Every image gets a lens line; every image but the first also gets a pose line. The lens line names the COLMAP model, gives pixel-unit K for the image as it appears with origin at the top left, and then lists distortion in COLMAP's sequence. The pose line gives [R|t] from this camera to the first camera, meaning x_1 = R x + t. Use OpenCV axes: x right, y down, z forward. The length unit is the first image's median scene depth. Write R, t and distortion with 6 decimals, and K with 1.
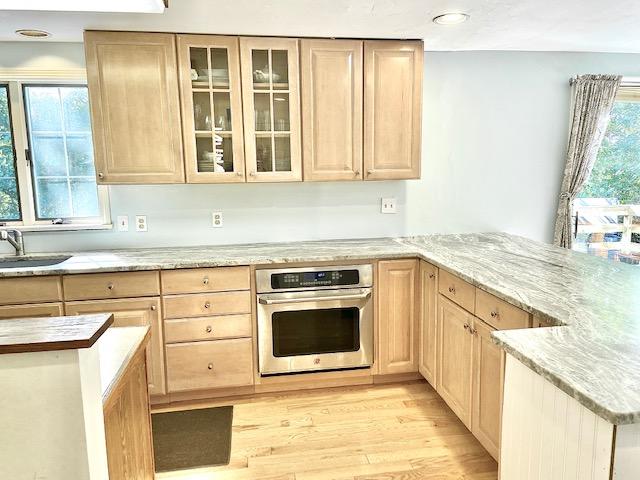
lens RADIAL K [[487.0, 0, 325.4], [0, 487.0, 237.8], [0, 0, 1]] dist [0.044569, -0.038857]
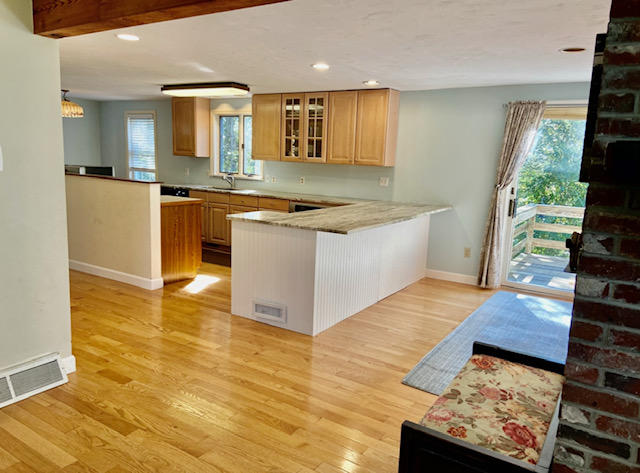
lens RADIAL K [[484.5, 0, 318.1], [0, 484.5, 236.4], [0, 0, 1]] dist [0.040606, -0.035696]
pose [[0.740811, 0.152722, -0.654121, 1.292206], [-0.148427, 0.986957, 0.062334, 0.060805], [0.655109, 0.050911, 0.753817, -0.495827]]
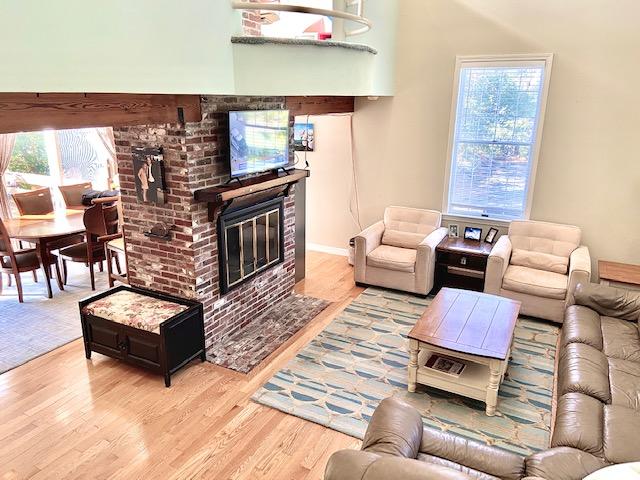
lens RADIAL K [[487.0, 0, 319.3], [0, 487.0, 245.3], [0, 0, 1]] dist [0.044569, -0.038857]
pose [[0.594841, -0.216182, 0.774228, 0.371241], [0.098874, 0.975521, 0.196423, -0.108308], [-0.797739, -0.040289, 0.601655, -1.057014]]
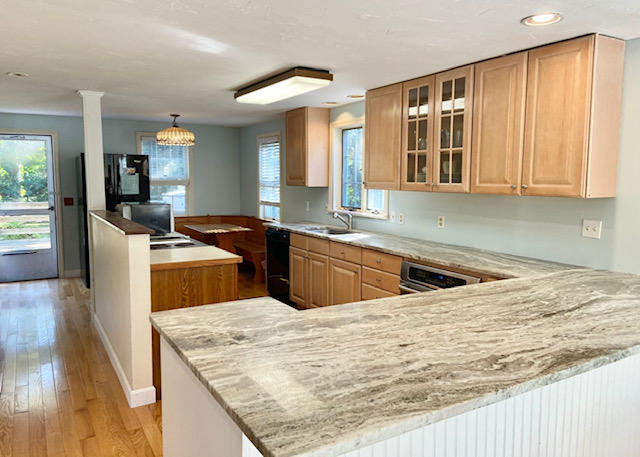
lens RADIAL K [[481.2, 0, 310.3], [0, 481.2, 225.3], [0, 0, 1]] dist [0.011189, -0.019316]
pose [[0.345069, 0.109582, -0.932159, 0.859477], [-0.149402, 0.986911, 0.060713, -0.058546], [0.926610, 0.118316, 0.356924, 0.309259]]
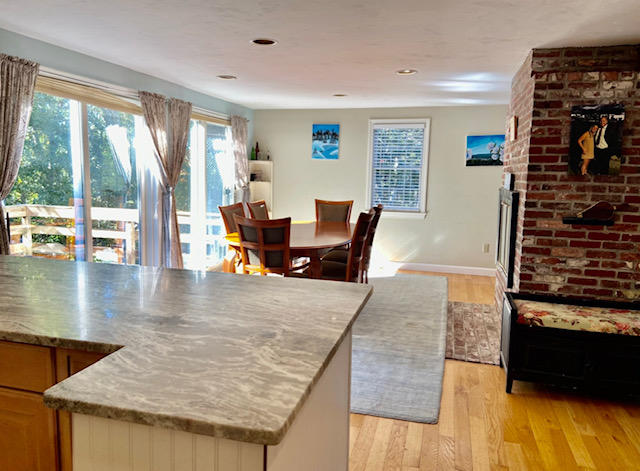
lens RADIAL K [[484.5, 0, 317.7], [0, 484.5, 230.2], [0, 0, 1]] dist [0.040606, -0.035696]
pose [[0.424334, -0.092954, 0.900722, -0.039334], [0.110564, 0.992593, 0.050348, -0.009134], [-0.898730, 0.078223, 0.431468, 0.191847]]
